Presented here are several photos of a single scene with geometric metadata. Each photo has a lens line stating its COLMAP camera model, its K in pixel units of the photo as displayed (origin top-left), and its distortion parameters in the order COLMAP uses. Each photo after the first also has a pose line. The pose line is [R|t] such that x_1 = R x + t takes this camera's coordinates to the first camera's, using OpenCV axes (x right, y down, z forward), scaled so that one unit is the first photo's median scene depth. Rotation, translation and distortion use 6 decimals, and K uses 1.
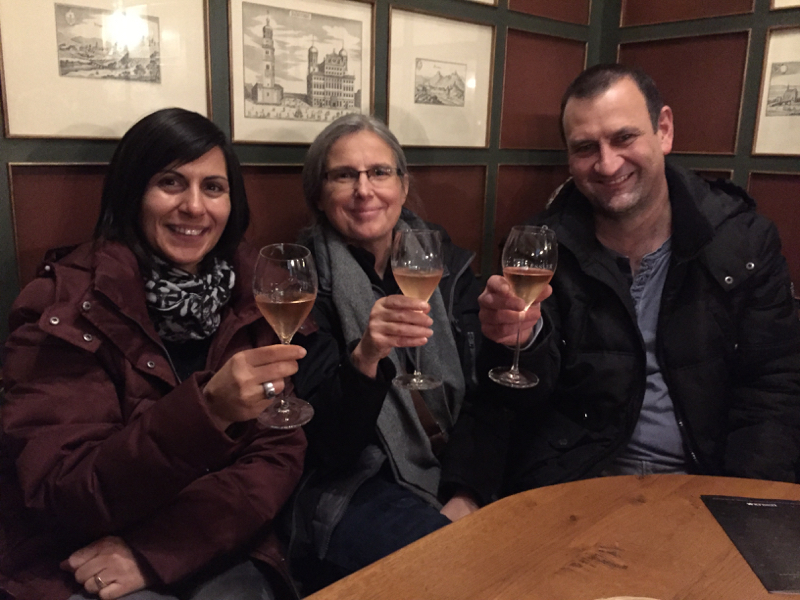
lens RADIAL K [[758.2, 0, 400.0], [0, 758.2, 300.0], [0, 0, 1]] dist [0.036787, -0.016815]
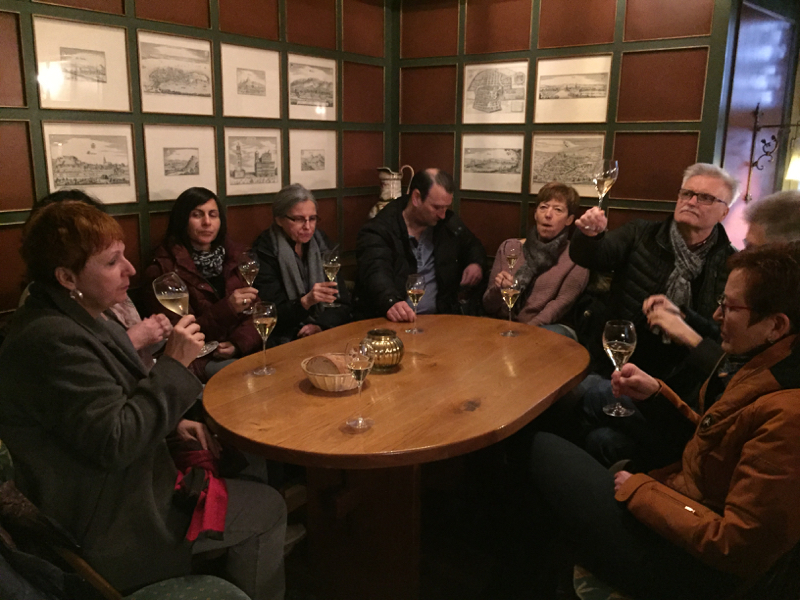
lens RADIAL K [[694.1, 0, 400.0], [0, 694.1, 300.0], [0, 0, 1]] dist [0.171252, -0.003218]
pose [[0.979973, -0.059690, 0.189974, -0.119225], [0.056471, 0.998155, 0.022318, 0.081325], [-0.190956, -0.011143, 0.981535, -1.105674]]
